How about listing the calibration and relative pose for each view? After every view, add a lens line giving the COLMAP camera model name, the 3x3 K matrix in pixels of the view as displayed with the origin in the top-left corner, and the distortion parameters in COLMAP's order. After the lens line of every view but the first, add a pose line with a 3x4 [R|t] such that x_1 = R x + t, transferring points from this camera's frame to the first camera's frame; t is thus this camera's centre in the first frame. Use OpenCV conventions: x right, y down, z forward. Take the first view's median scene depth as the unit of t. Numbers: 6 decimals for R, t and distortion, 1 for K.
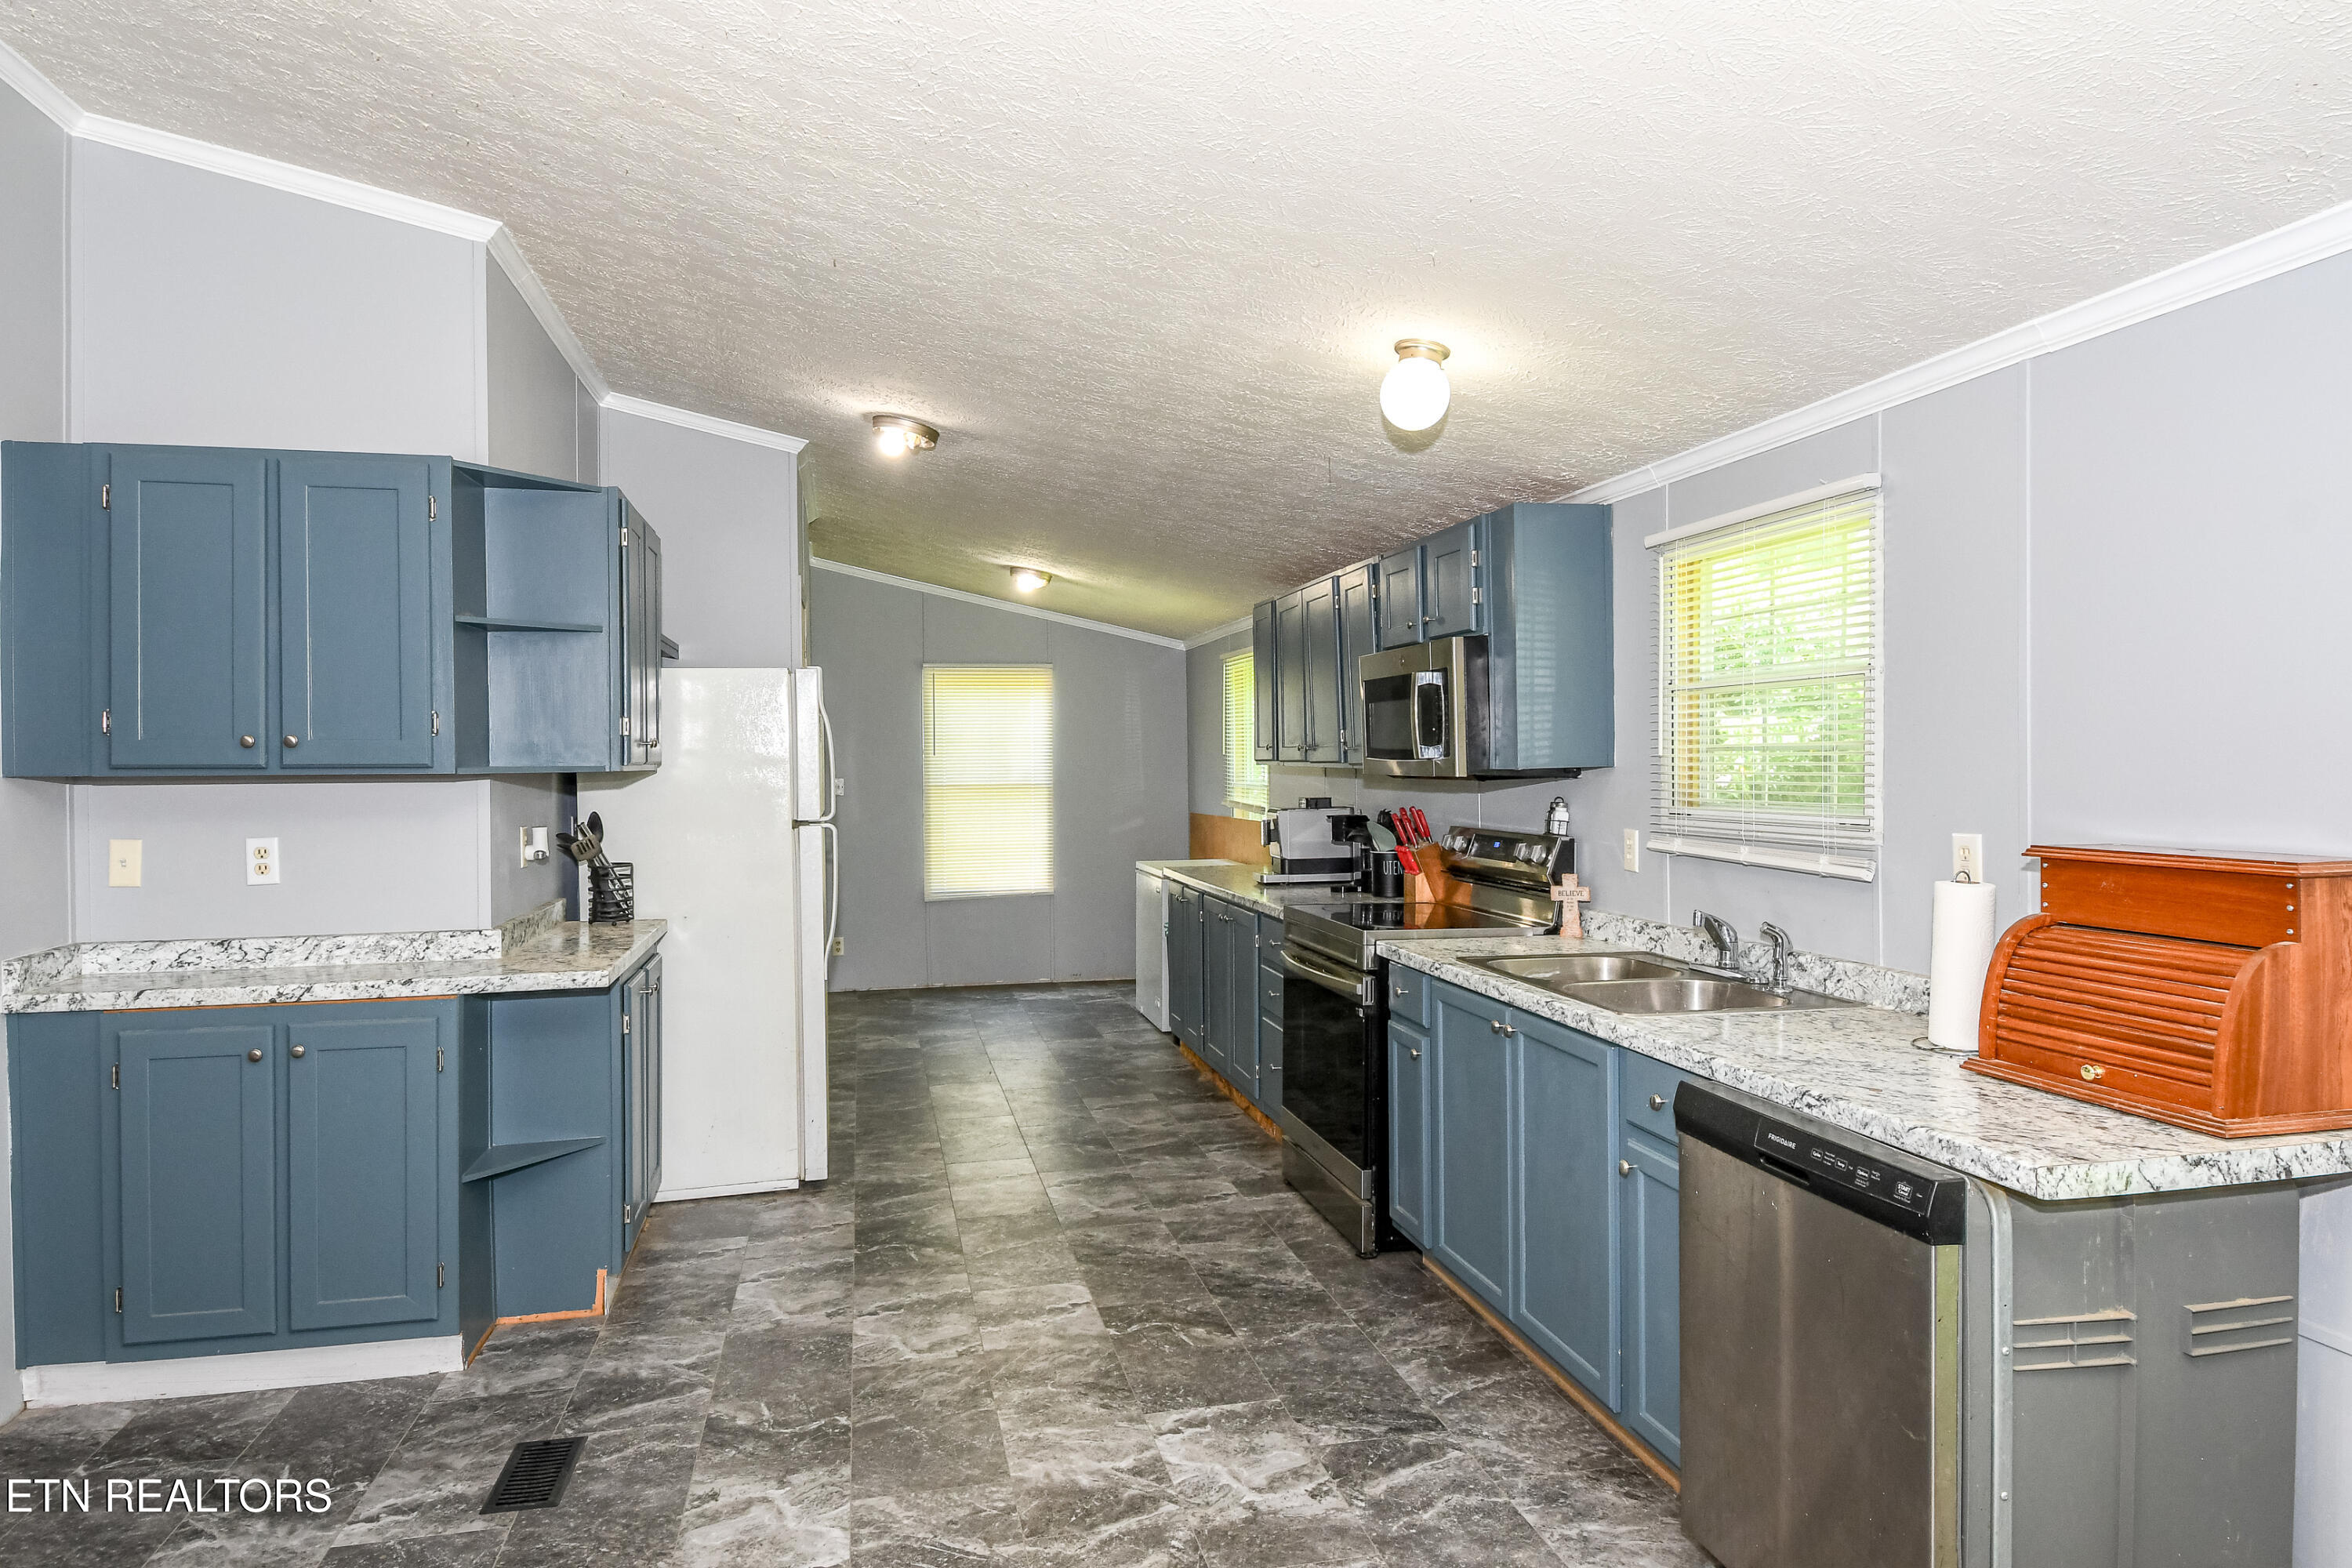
lens RADIAL K [[1428.6, 0, 1180.5], [0, 1428.6, 781.1], [0, 0, 1]] dist [0.001373, -0.000059]
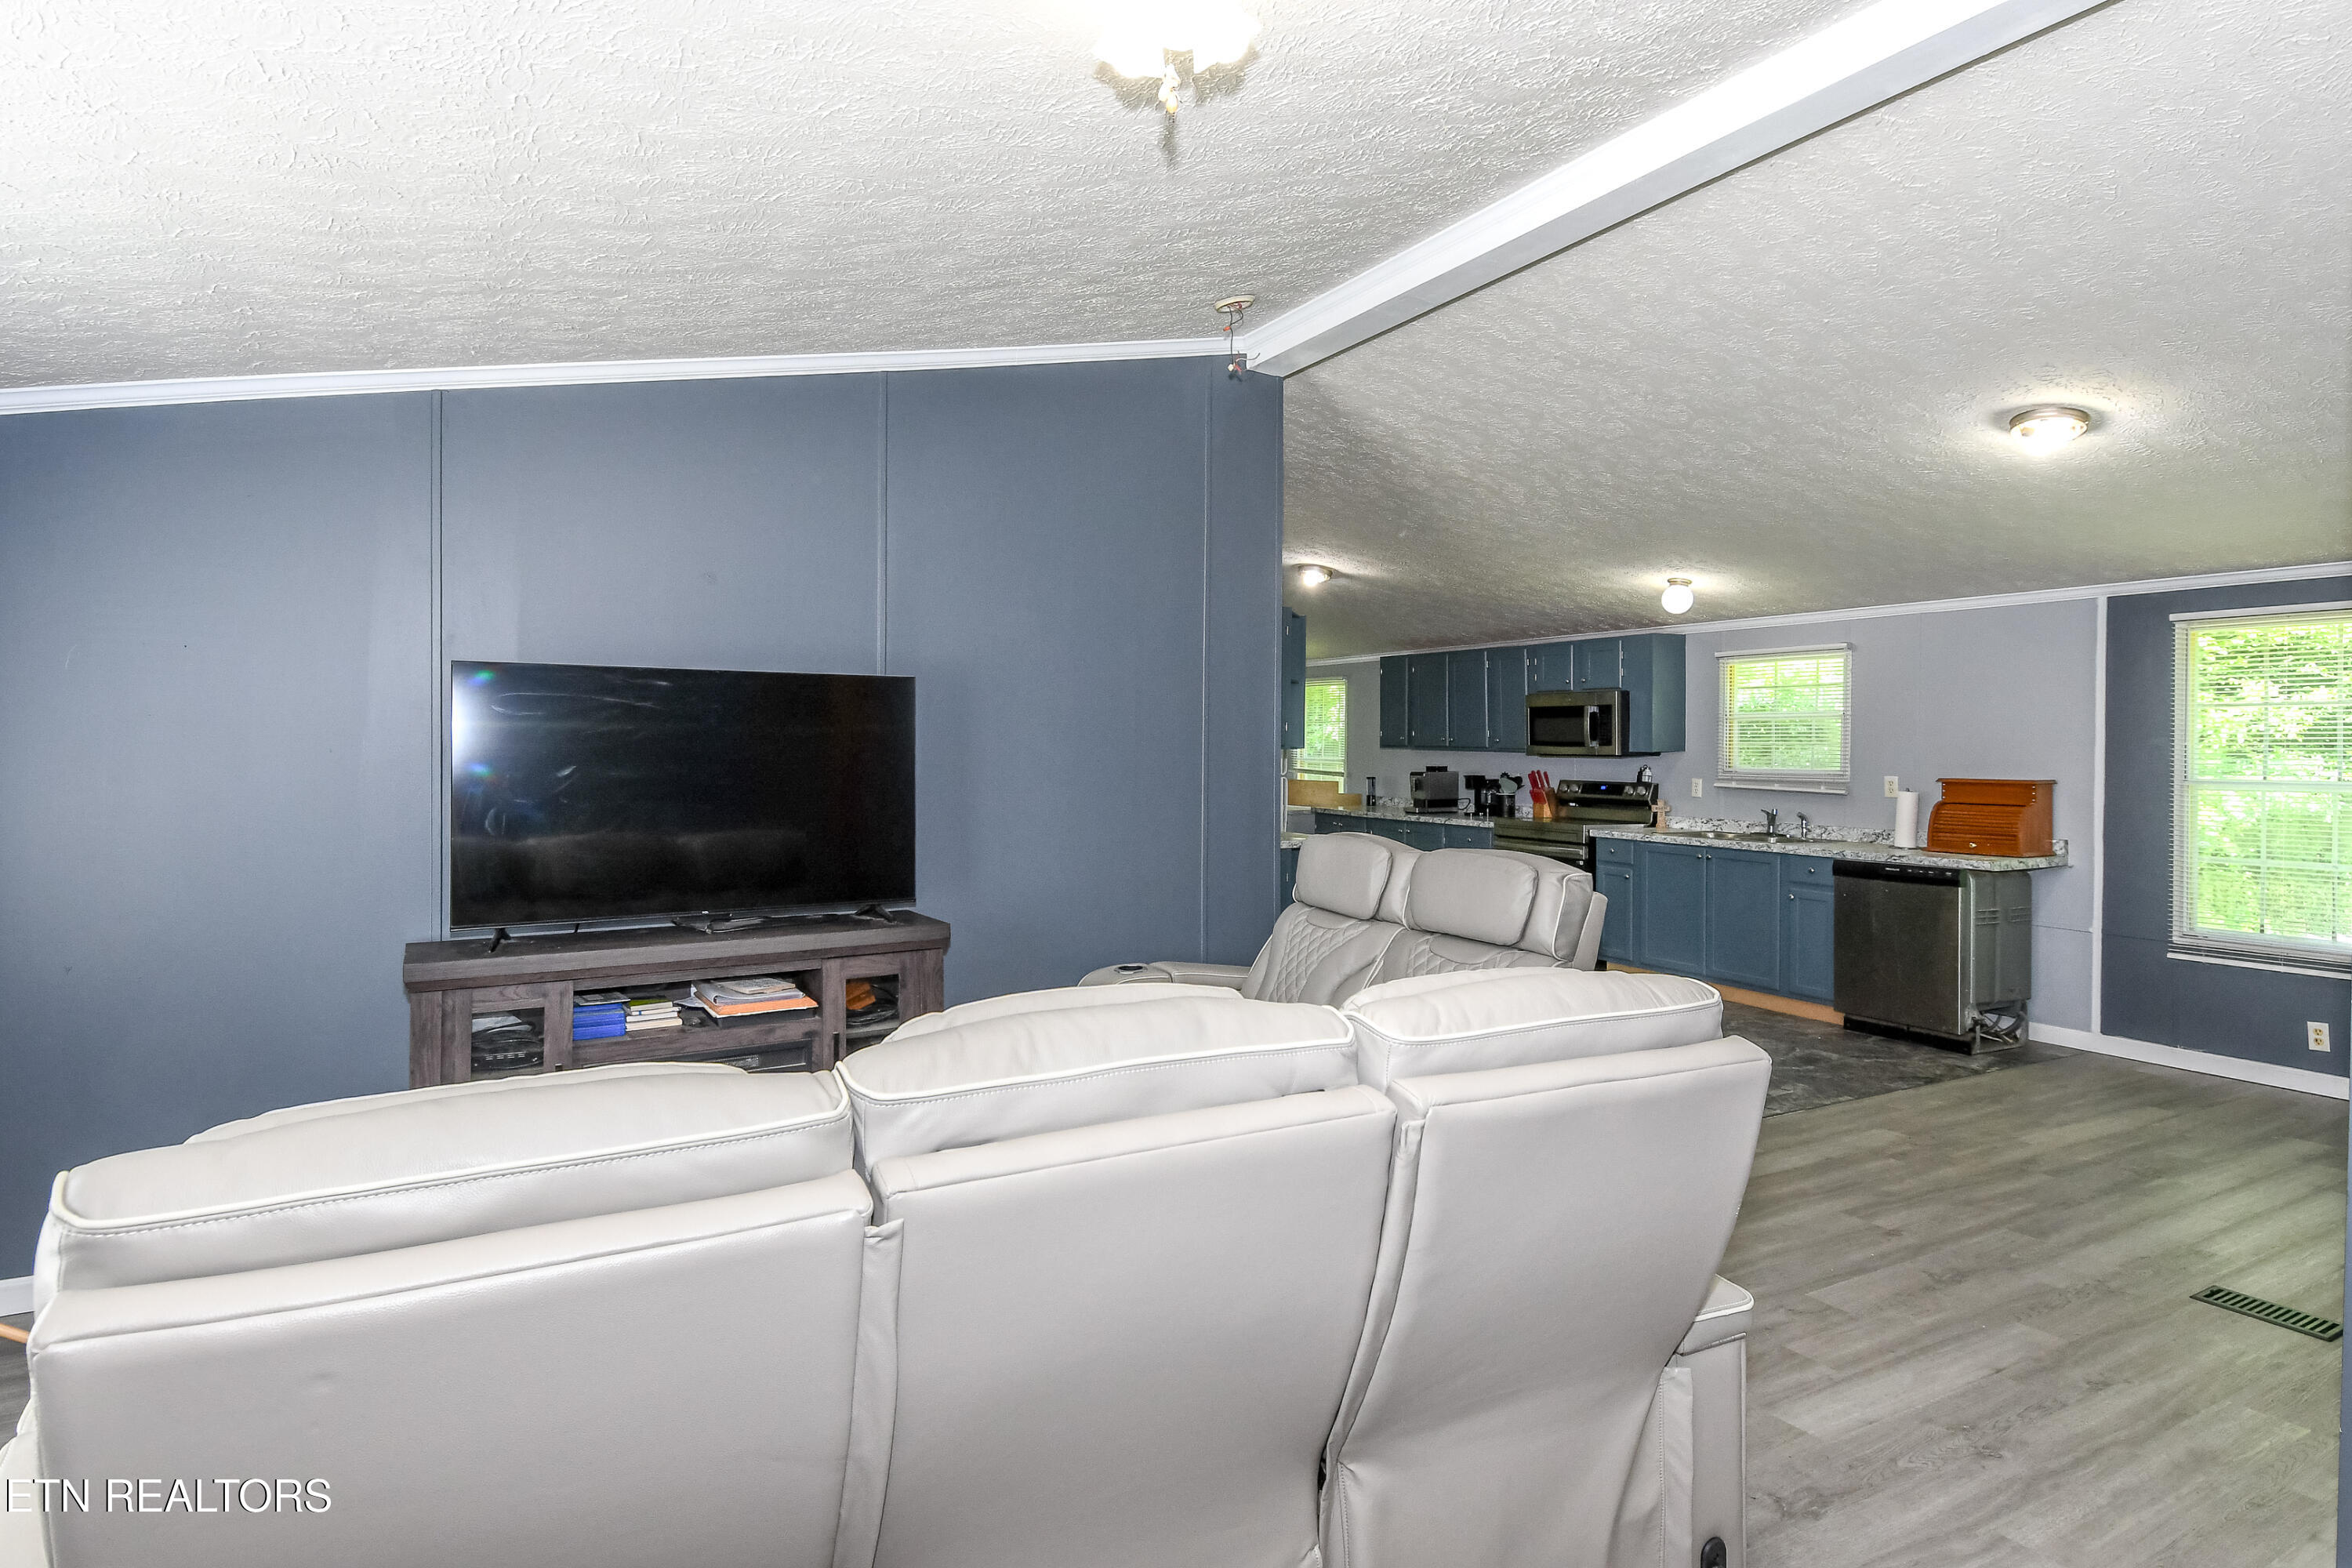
lens RADIAL K [[1284.7, 0, 1148.5], [0, 1284.7, 732.9], [0, 0, 1]] dist [0.000530, -0.000799]
pose [[0.963957, 0.014043, 0.265686, -1.032332], [-0.008598, 0.999729, -0.021646, 0.012275], [-0.265918, 0.018582, 0.963817, -0.711763]]
